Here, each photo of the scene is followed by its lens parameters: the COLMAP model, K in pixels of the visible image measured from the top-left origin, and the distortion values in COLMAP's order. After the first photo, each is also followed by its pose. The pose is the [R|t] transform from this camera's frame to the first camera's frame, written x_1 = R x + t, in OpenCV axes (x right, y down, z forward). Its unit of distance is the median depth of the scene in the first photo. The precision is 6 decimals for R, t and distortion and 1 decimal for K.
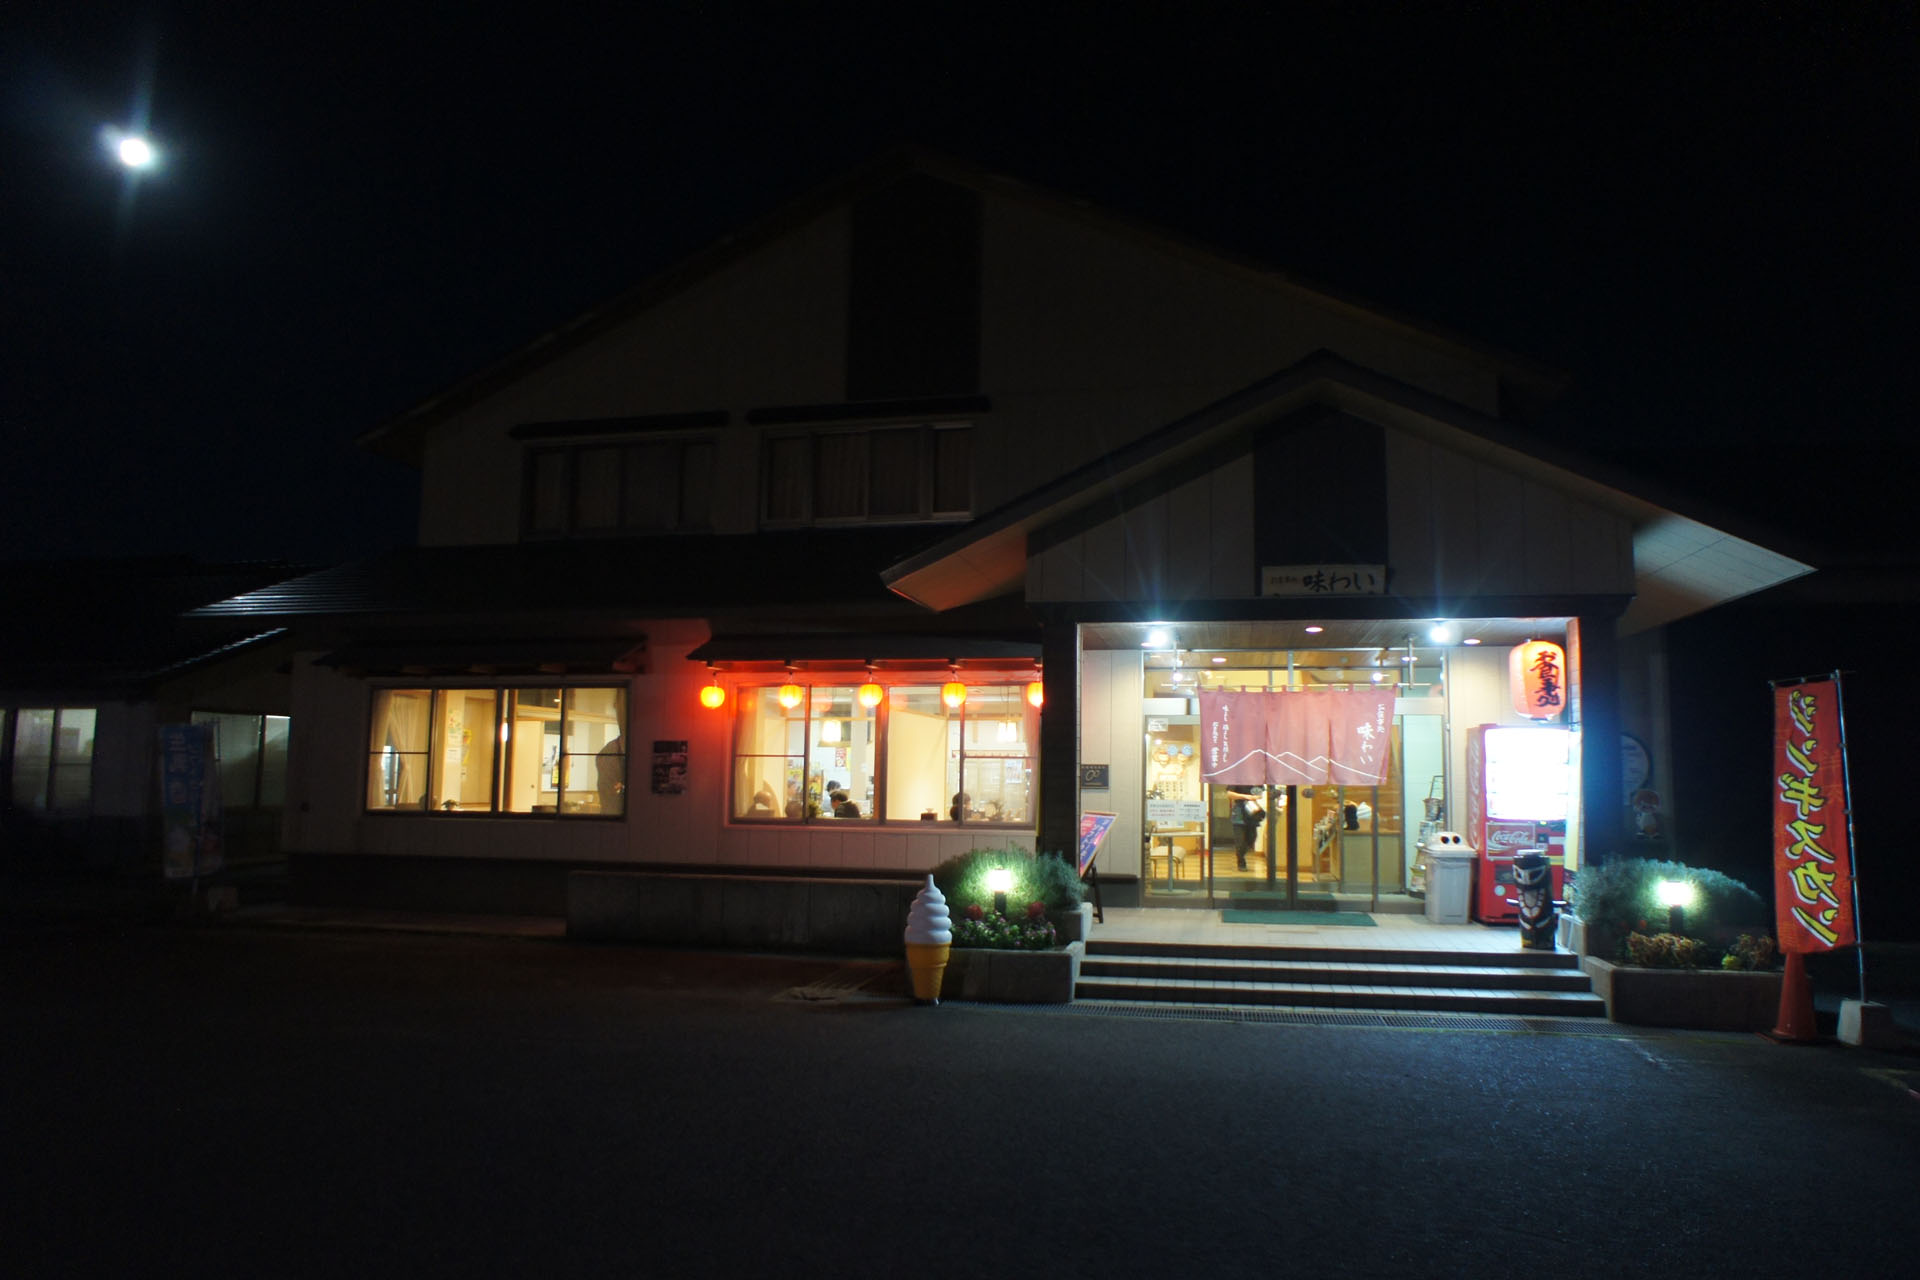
lens RADIAL K [[1499.0, 0, 960.0], [0, 1499.0, 640.0], [0, 0, 1]] dist [-0.003801, 0.000109]
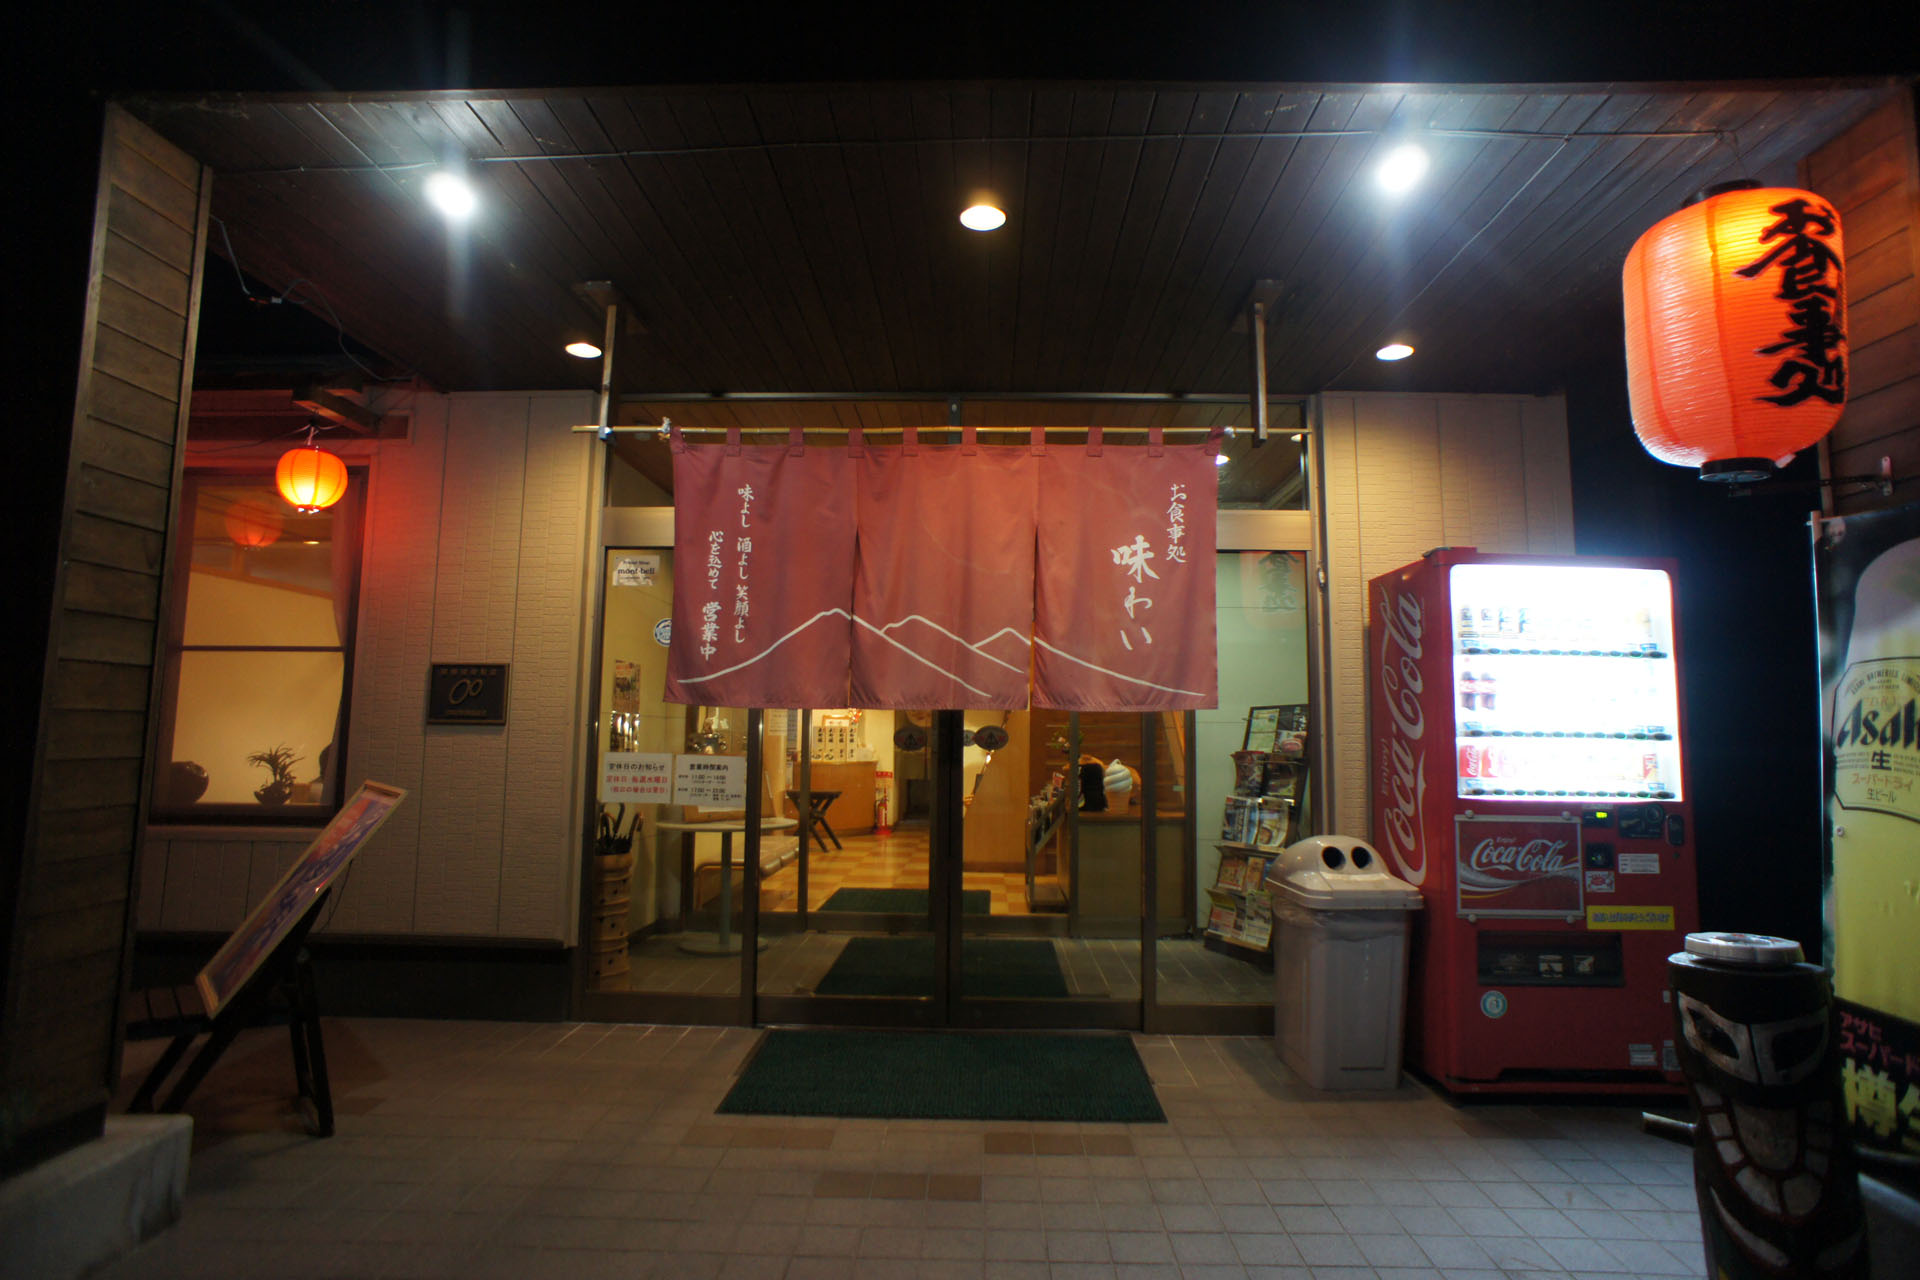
lens RADIAL K [[1015.0, 0, 960.0], [0, 1015.0, 640.0], [0, 0, 1]] dist [-0.001249, 0.000307]
pose [[0.992344, 0.013631, 0.122754, 0.199780], [-0.012728, 0.999886, -0.008136, 0.082236], [-0.122851, 0.006511, 0.992404, 0.764255]]
